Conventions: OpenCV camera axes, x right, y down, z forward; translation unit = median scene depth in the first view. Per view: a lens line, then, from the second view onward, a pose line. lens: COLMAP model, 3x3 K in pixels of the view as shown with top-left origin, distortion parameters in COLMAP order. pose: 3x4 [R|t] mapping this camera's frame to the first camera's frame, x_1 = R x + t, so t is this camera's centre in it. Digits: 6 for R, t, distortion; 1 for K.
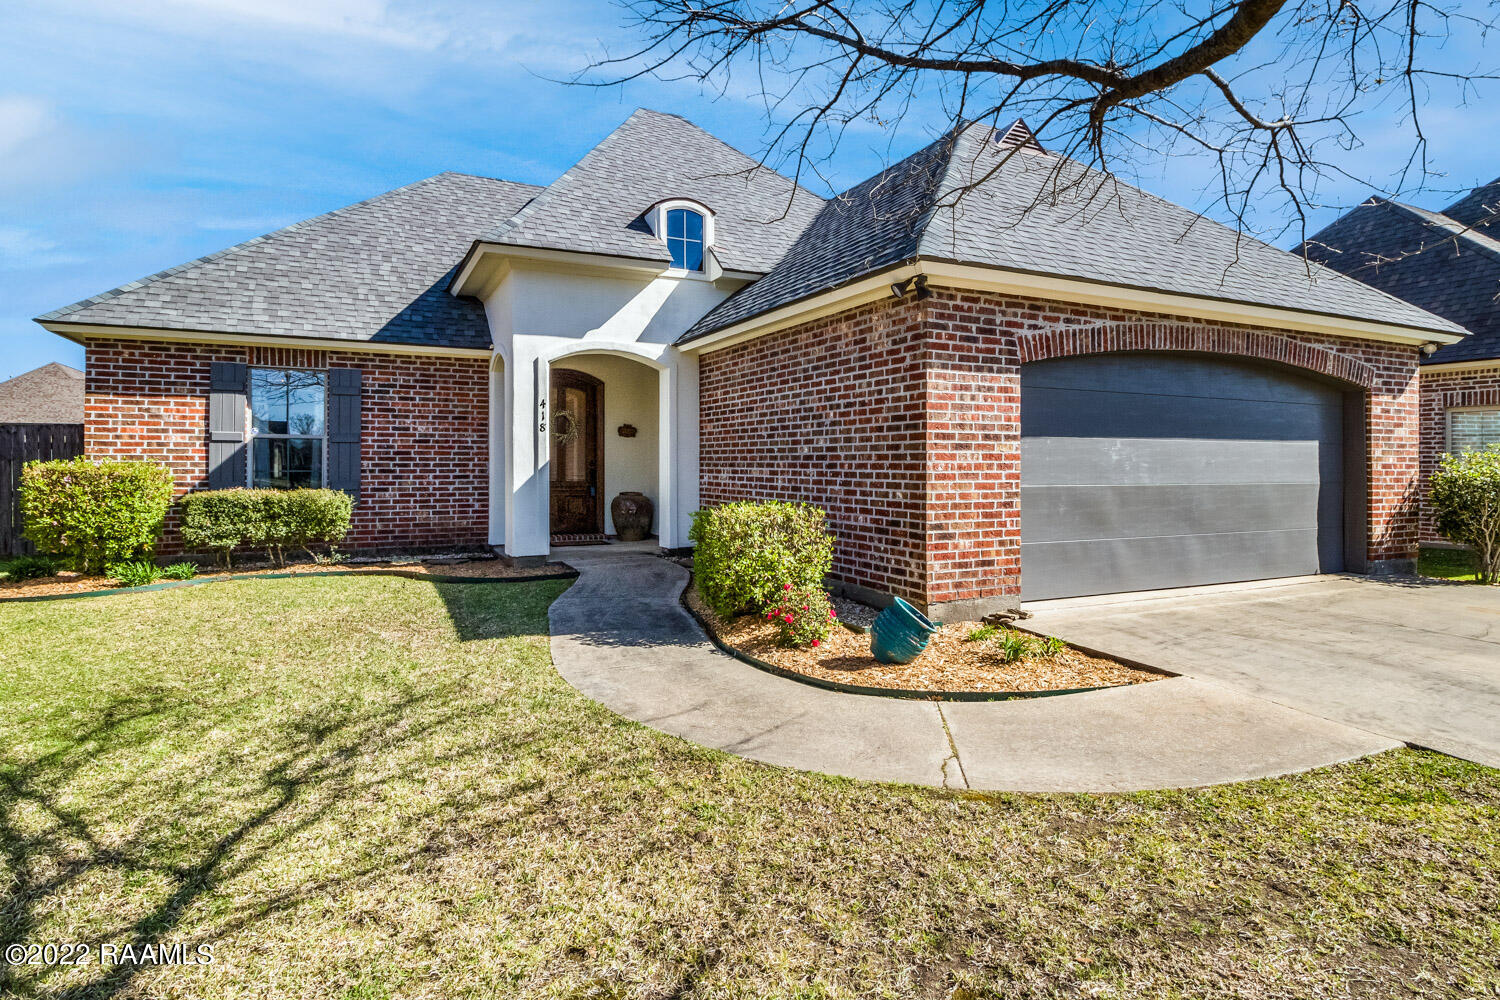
lens RADIAL K [[822.9, 0, 755.2], [0, 822.9, 463.3], [0, 0, 1]] dist [-0.000591, 0.000409]
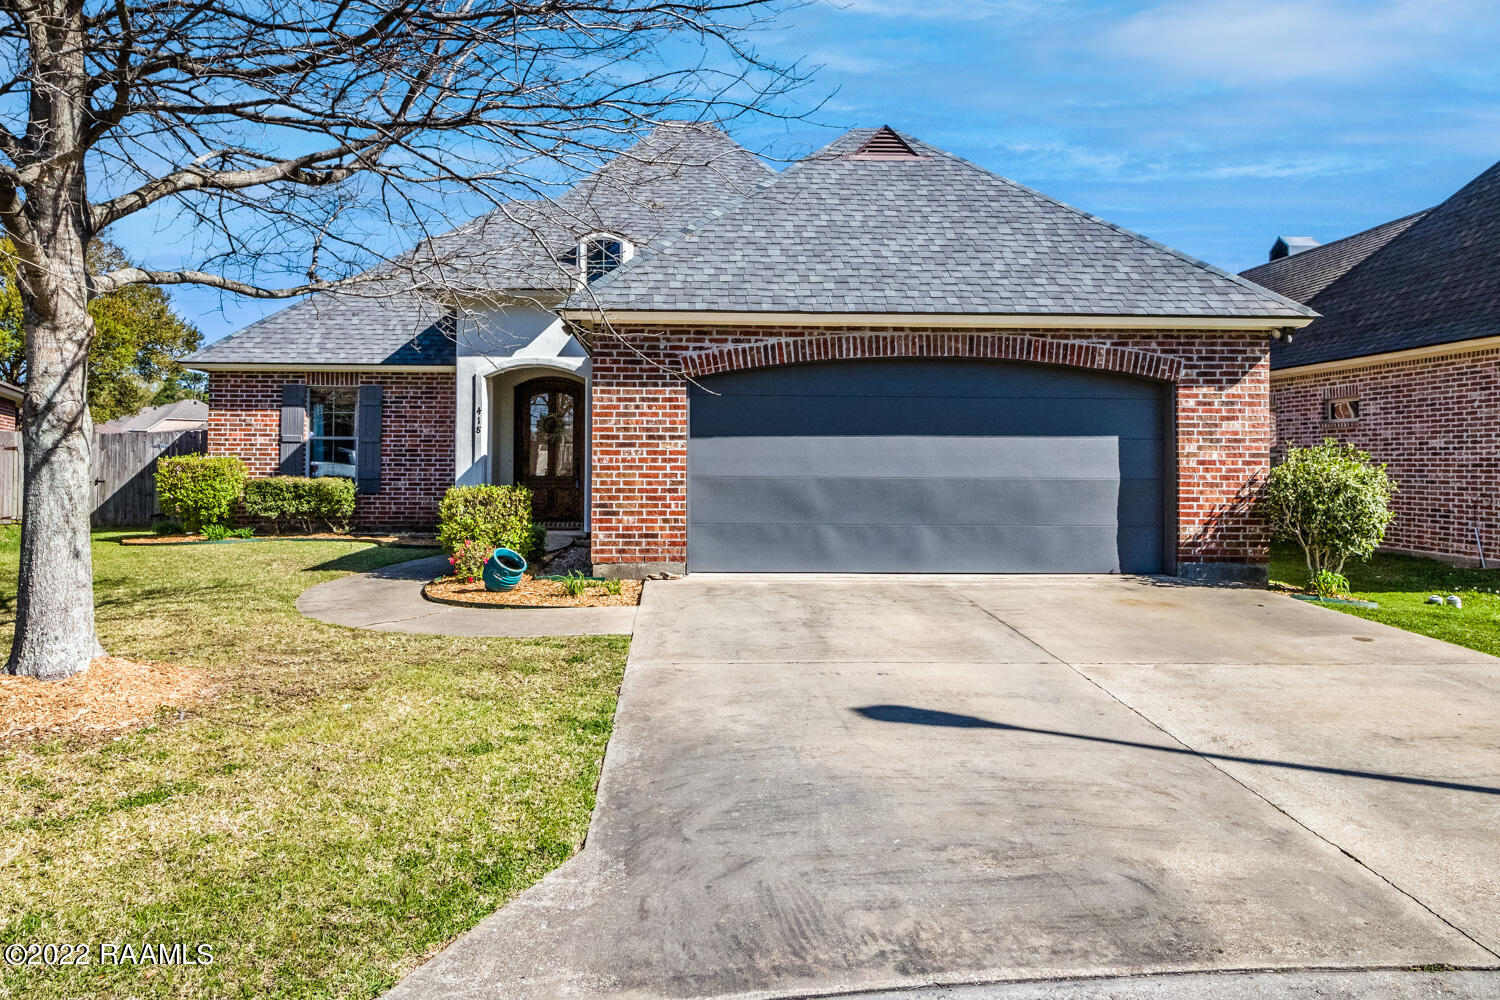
lens RADIAL K [[1074.1, 0, 711.2], [0, 1074.1, 427.5], [0, 0, 1]] dist [0.001490, -0.000882]
pose [[0.910298, -0.010795, -0.413813, 0.710556], [-0.002916, 0.999468, -0.032488, 0.004712], [0.413944, 0.030781, 0.909782, -0.324577]]
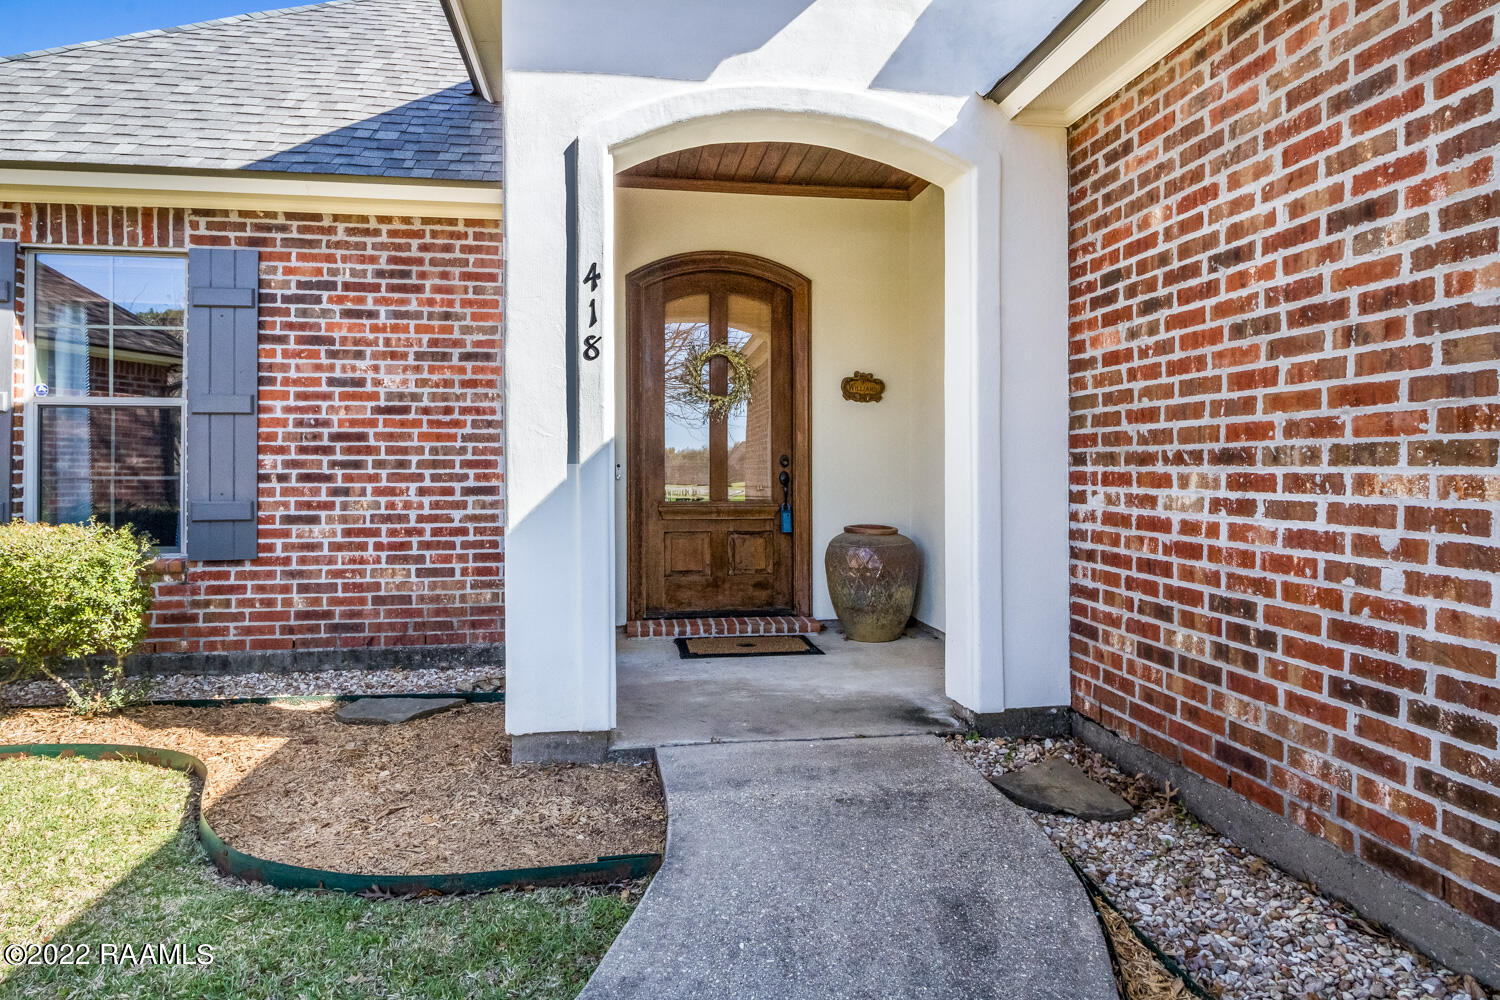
lens RADIAL K [[880.2, 0, 735.9], [0, 880.2, 465.1], [0, 0, 1]] dist [0.005598, 0.000772]
pose [[0.948741, -0.003924, -0.316030, -0.087593], [0.003427, 0.999992, -0.002129, 0.004607], [0.316035, 0.000937, 0.948747, 0.656028]]
